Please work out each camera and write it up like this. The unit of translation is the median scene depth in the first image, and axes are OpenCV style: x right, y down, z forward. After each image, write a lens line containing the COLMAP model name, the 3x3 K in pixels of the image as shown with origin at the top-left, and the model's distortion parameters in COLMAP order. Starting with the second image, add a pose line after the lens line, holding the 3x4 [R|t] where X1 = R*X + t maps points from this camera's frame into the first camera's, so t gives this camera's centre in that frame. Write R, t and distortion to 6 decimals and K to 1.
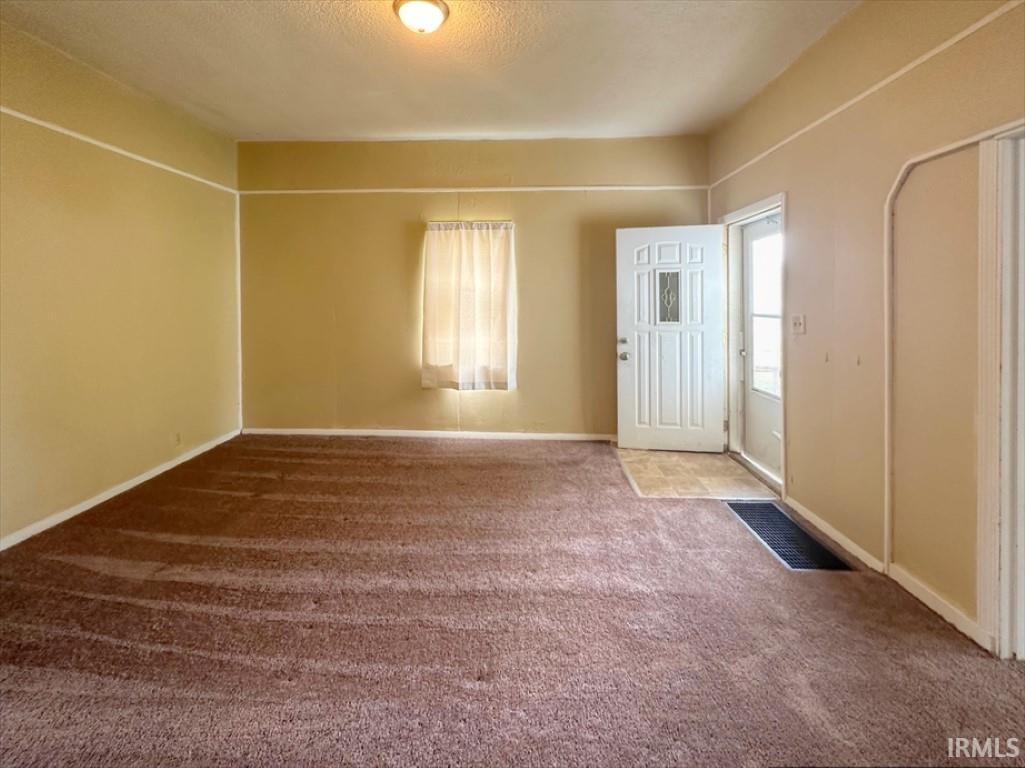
lens RADIAL K [[438.7, 0, 511.3], [0, 438.7, 355.8], [0, 0, 1]] dist [0.001069, 0.000053]
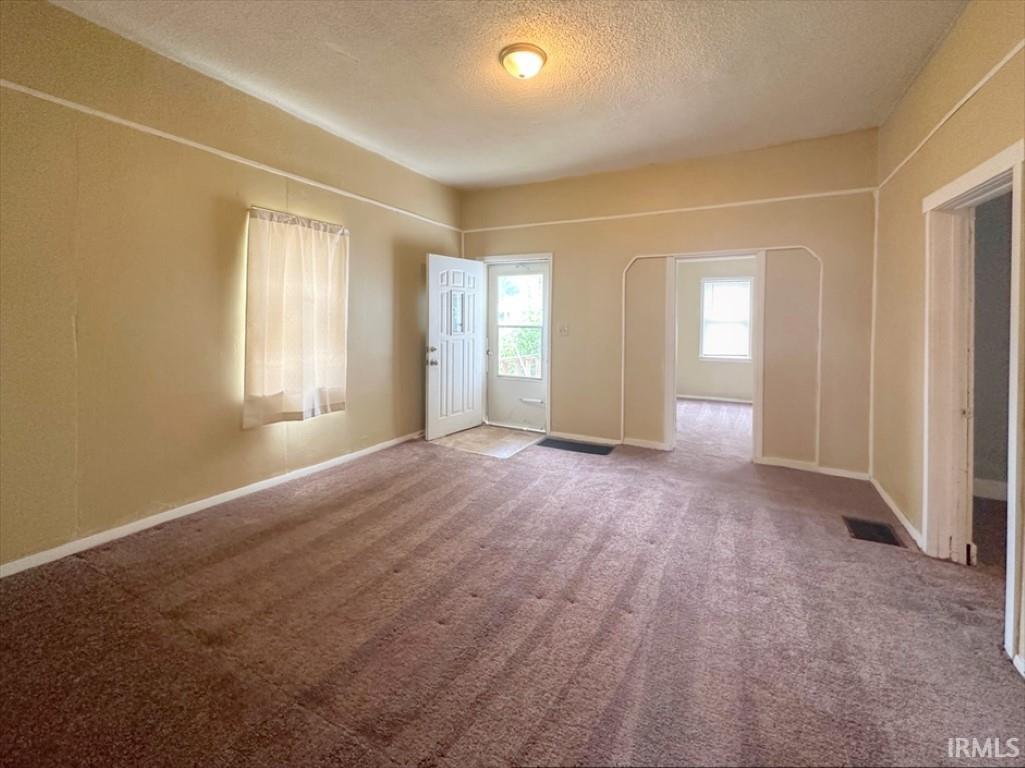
lens RADIAL K [[424.7, 0, 512.5], [0, 424.7, 384.0], [0, 0, 1]] dist [-0.000650, -0.000093]
pose [[0.443019, -0.128527, 0.887251, -0.680546], [0.098378, 0.990663, 0.094385, -0.028218], [-0.891098, 0.045472, 0.451527, 0.292133]]
